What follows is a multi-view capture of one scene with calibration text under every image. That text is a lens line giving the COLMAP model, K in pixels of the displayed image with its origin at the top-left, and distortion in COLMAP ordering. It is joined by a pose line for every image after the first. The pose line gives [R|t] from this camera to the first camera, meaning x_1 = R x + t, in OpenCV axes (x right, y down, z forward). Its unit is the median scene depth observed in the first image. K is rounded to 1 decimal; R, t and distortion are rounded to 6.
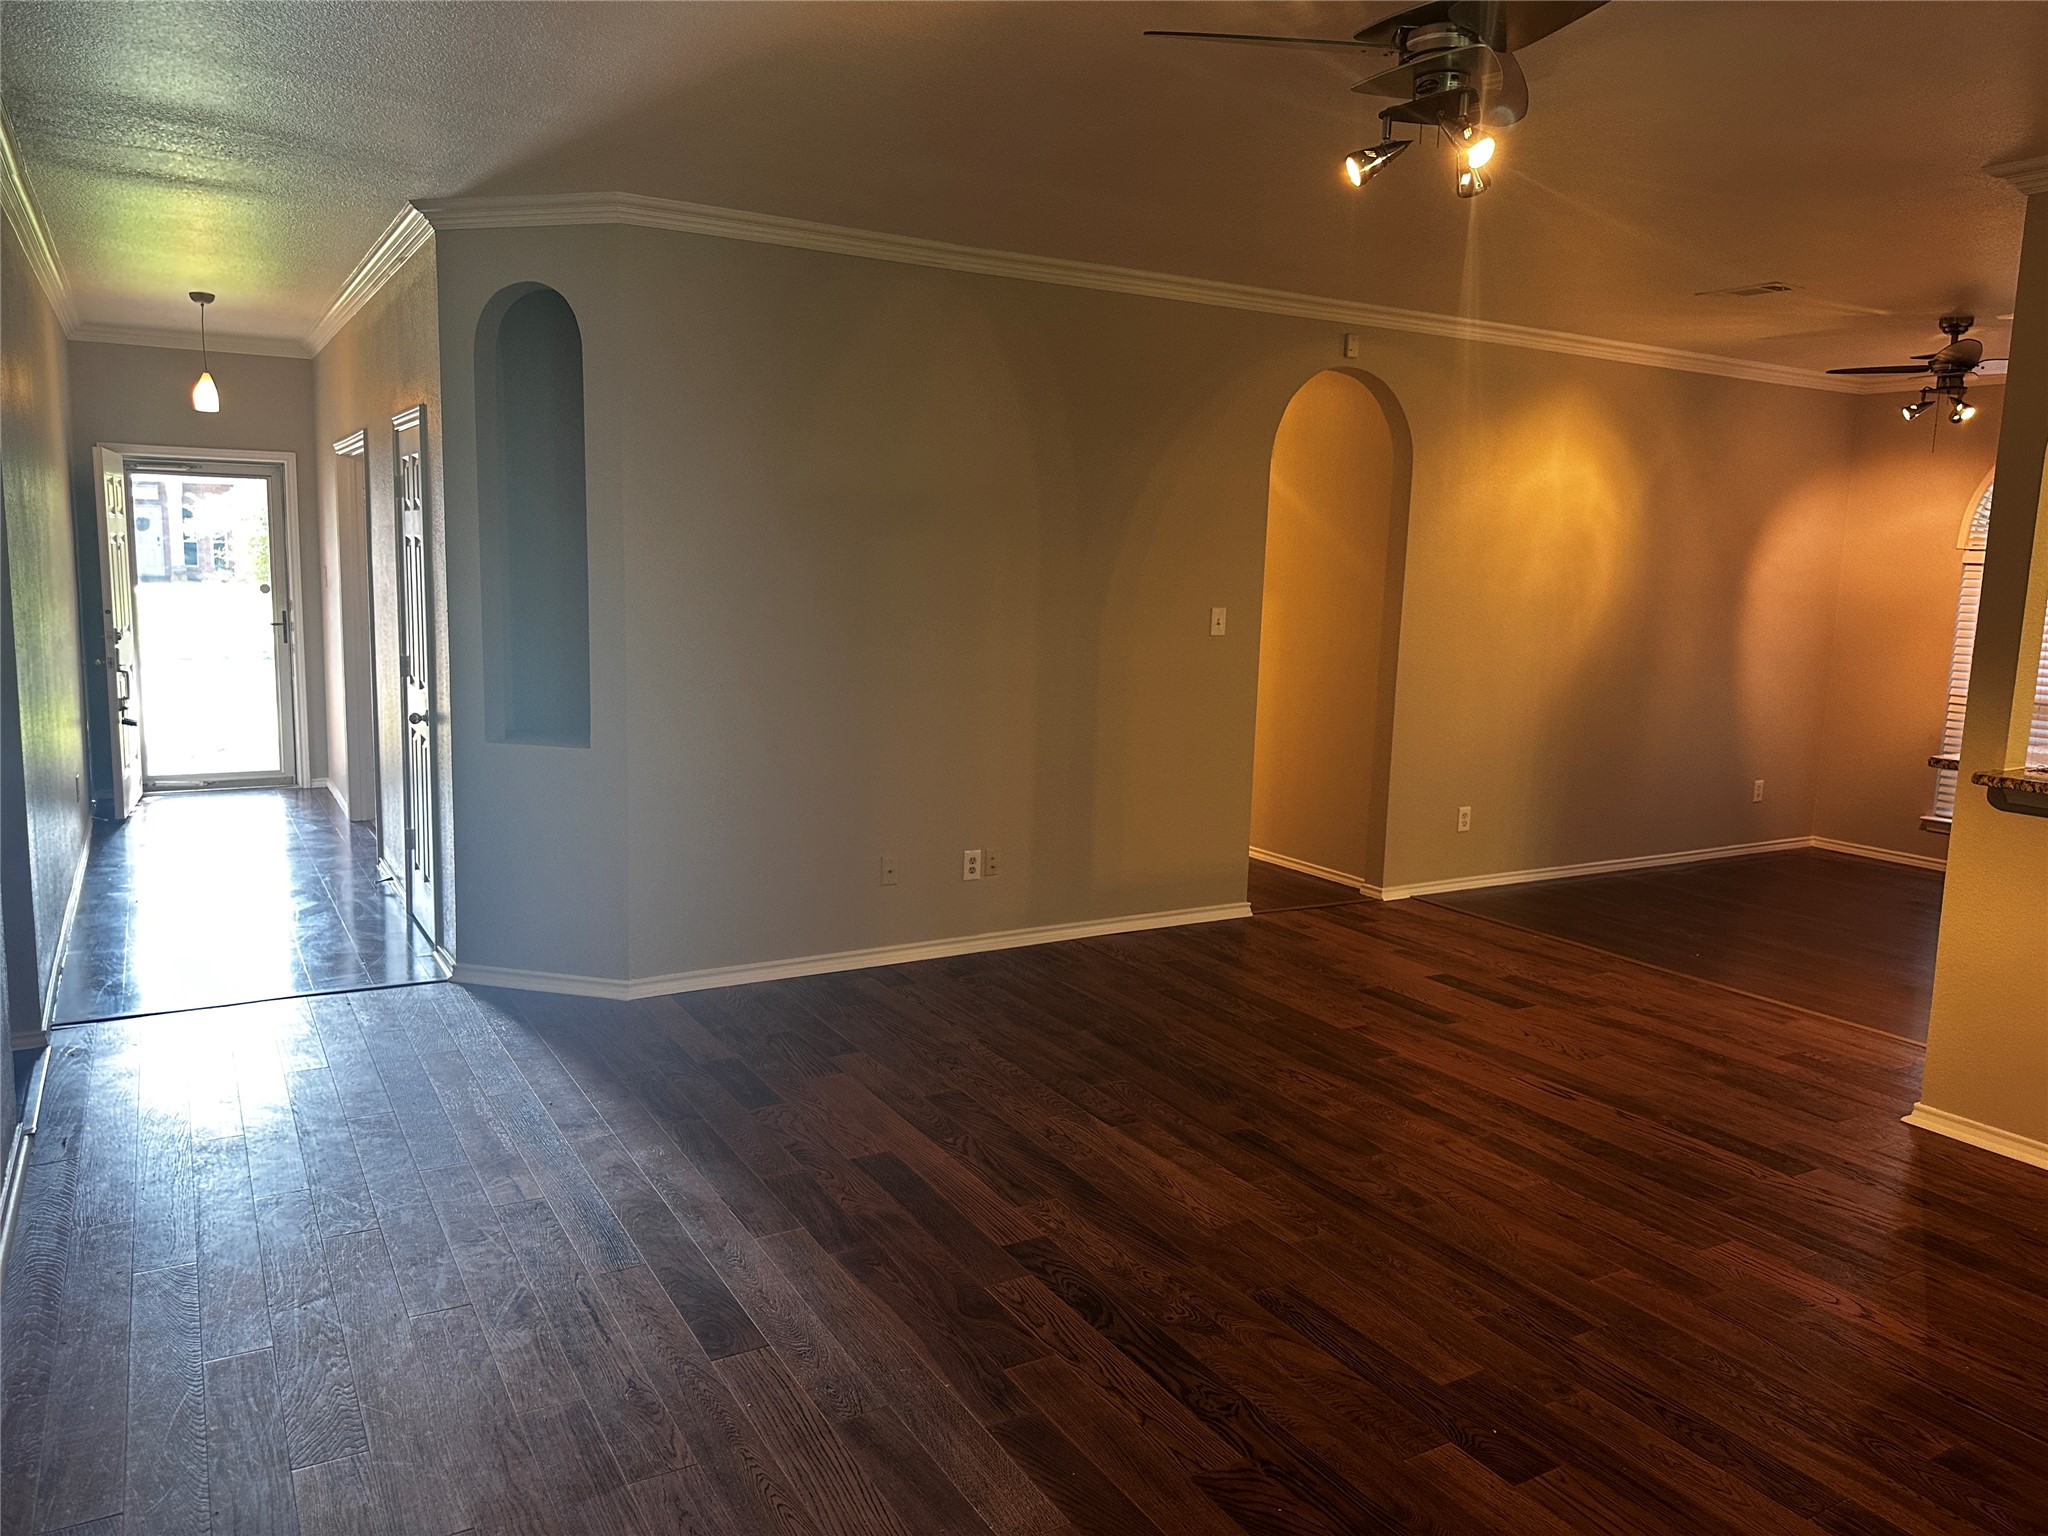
lens RADIAL K [[1433.0, 0, 1002.5], [0, 1433.0, 768.3], [0, 0, 1]] dist [0.050229, -0.061227]
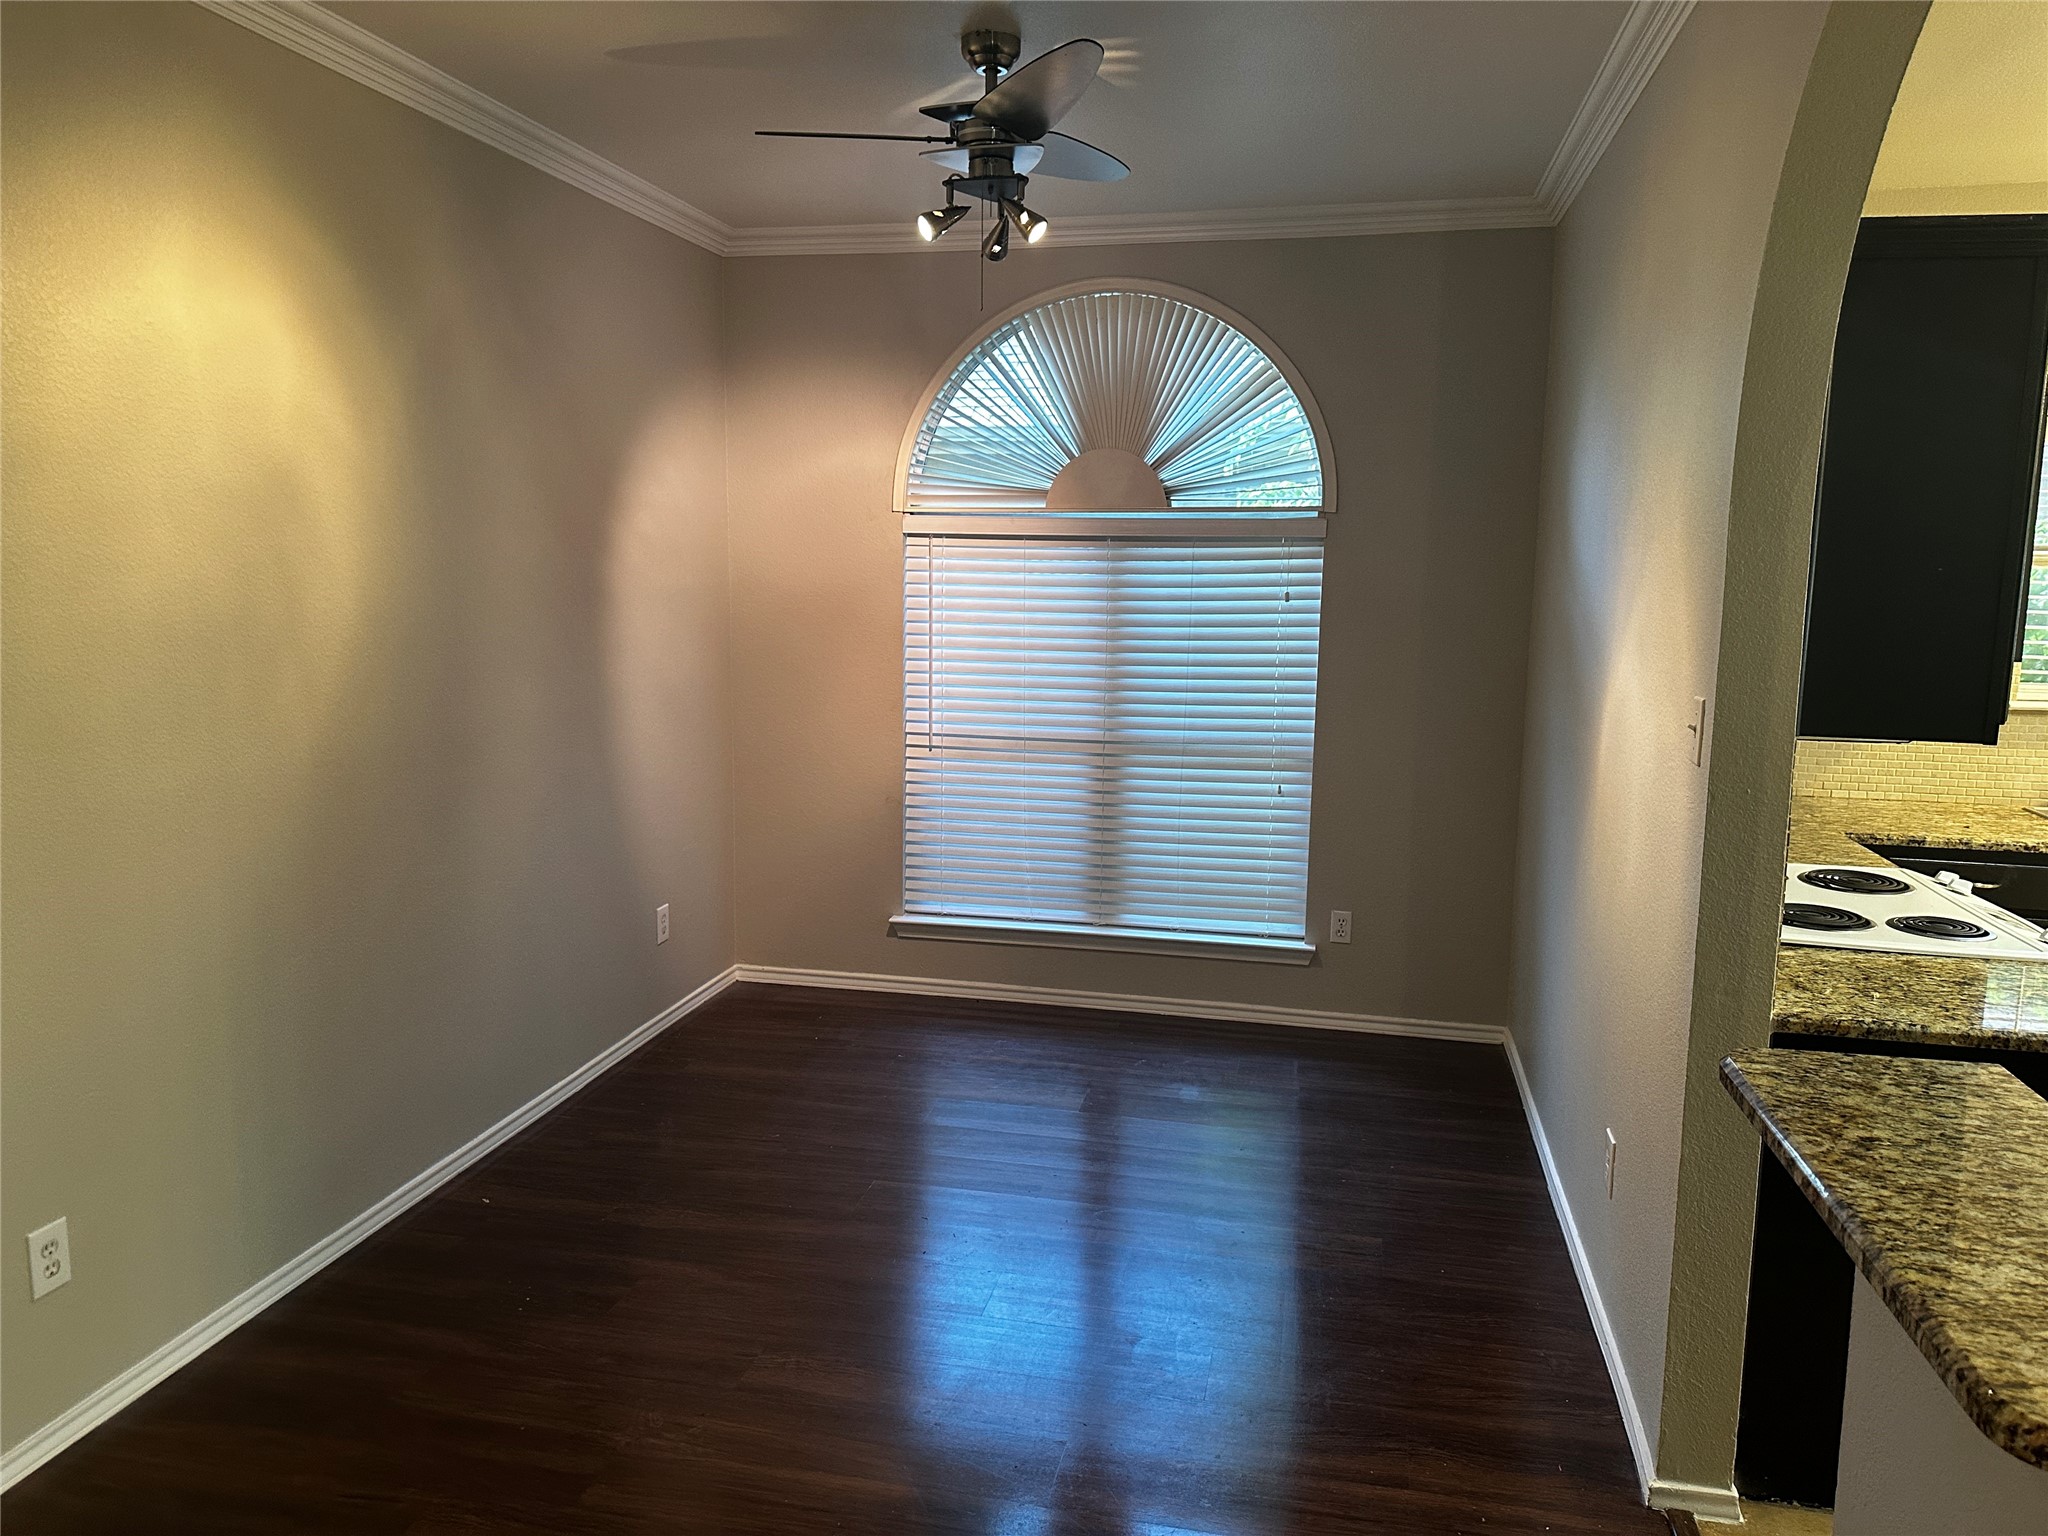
lens RADIAL K [[1433.0, 0, 1018.6], [0, 1433.0, 761.3], [0, 0, 1]] dist [0.050229, -0.061227]
pose [[0.677061, -0.125052, 0.725225, 0.365064], [0.114785, 0.991341, 0.063778, -0.125867], [-0.726920, 0.040063, 0.685552, 0.877448]]
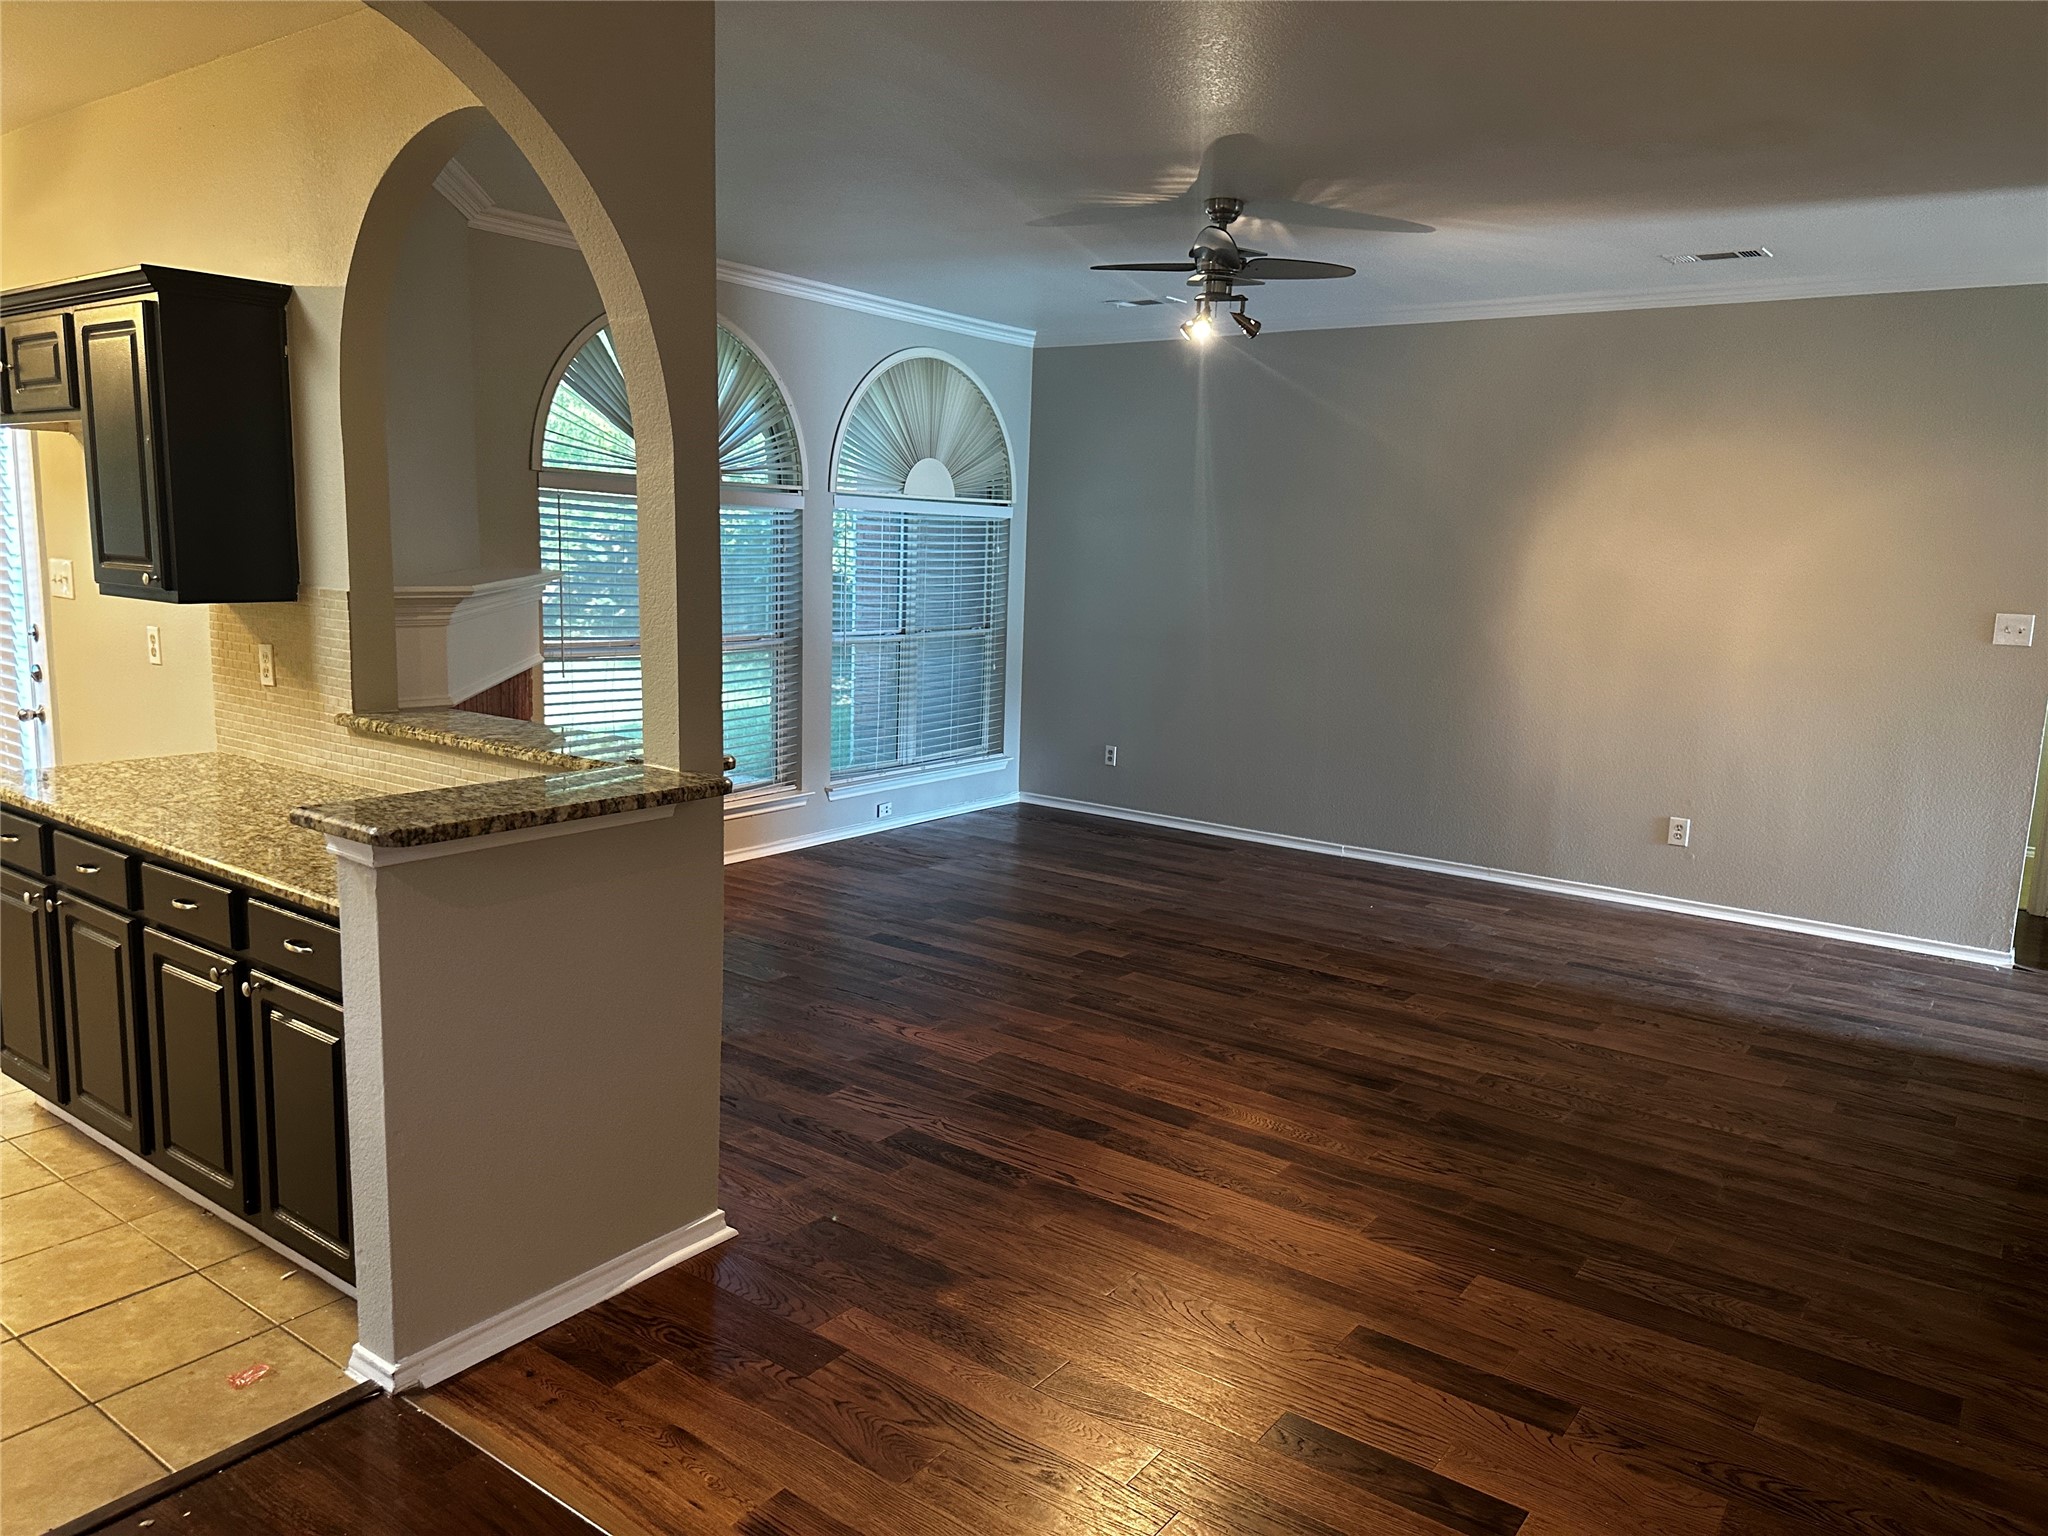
lens RADIAL K [[1433.0, 0, 1011.3], [0, 1433.0, 773.5], [0, 0, 1]] dist [0.050229, -0.061227]
pose [[-0.915888, 0.009363, -0.401324, 0.723248], [-0.113985, 0.952515, 0.282353, -0.199189], [0.384911, 0.304349, -0.871330, 1.500589]]
